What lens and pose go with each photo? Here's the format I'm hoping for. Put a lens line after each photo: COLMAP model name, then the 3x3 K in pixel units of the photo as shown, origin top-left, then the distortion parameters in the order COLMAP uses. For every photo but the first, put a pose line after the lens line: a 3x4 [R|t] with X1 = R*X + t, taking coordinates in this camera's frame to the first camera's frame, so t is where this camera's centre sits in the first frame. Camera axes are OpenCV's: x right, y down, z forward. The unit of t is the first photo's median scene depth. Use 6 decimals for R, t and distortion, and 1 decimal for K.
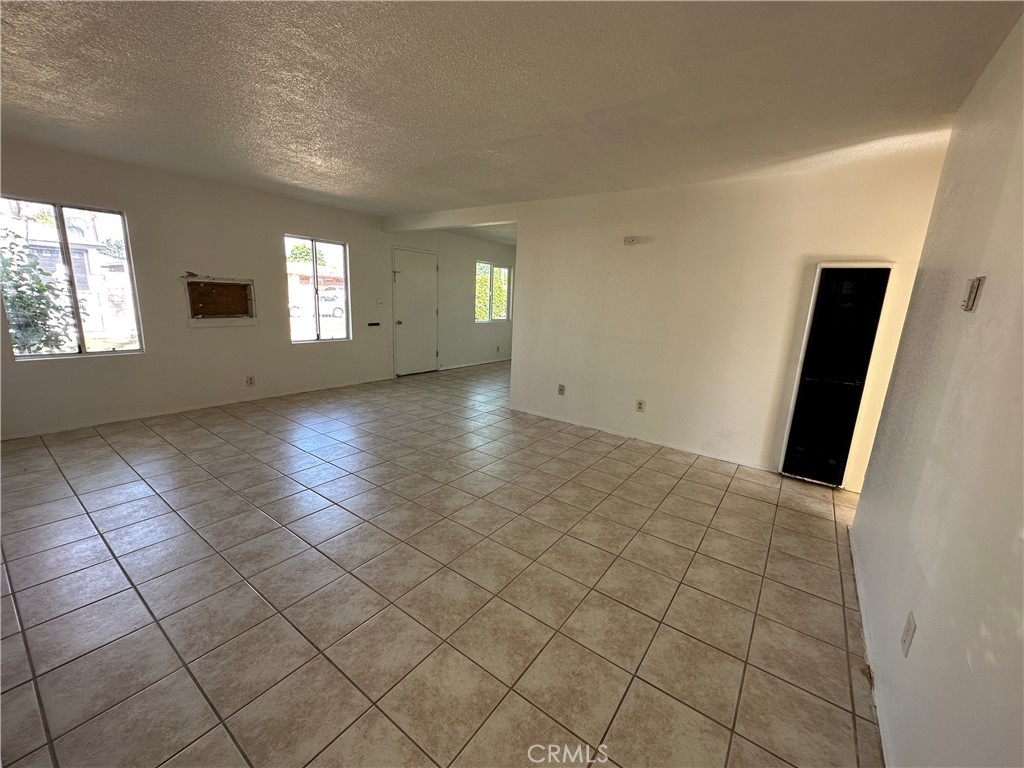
lens RADIAL K [[407.0, 0, 515.6], [0, 407.0, 386.4], [0, 0, 1]] dist [-0.001724, 0.000008]
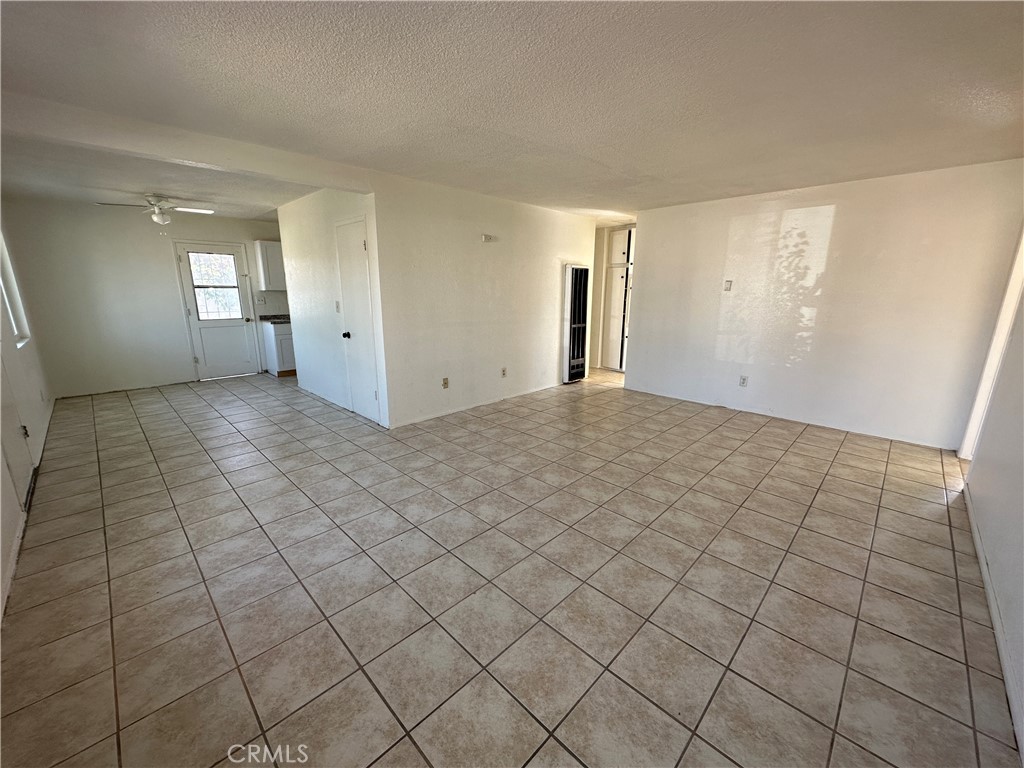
lens RADIAL K [[408.4, 0, 511.2], [0, 408.4, 381.9], [0, 0, 1]] dist [-0.001592, 0.000359]
pose [[0.151585, -0.265560, 0.952103, -0.915355], [0.214033, 0.949199, 0.230674, -0.214669], [-0.964993, 0.168815, 0.200724, 0.742770]]
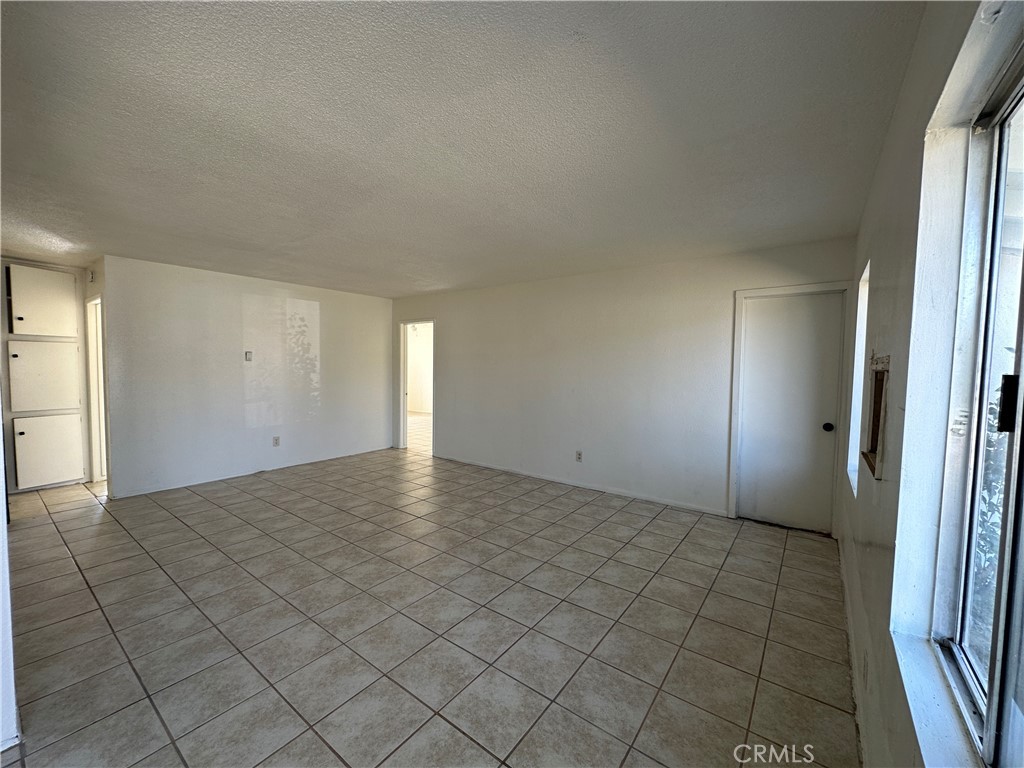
lens RADIAL K [[408.4, 0, 511.2], [0, 408.4, 381.9], [0, 0, 1]] dist [-0.001592, 0.000359]
pose [[-0.998222, -0.056510, 0.018955, -0.445994], [-0.049685, 0.964576, 0.259083, -0.357529], [-0.032925, 0.257681, -0.965669, 1.515335]]
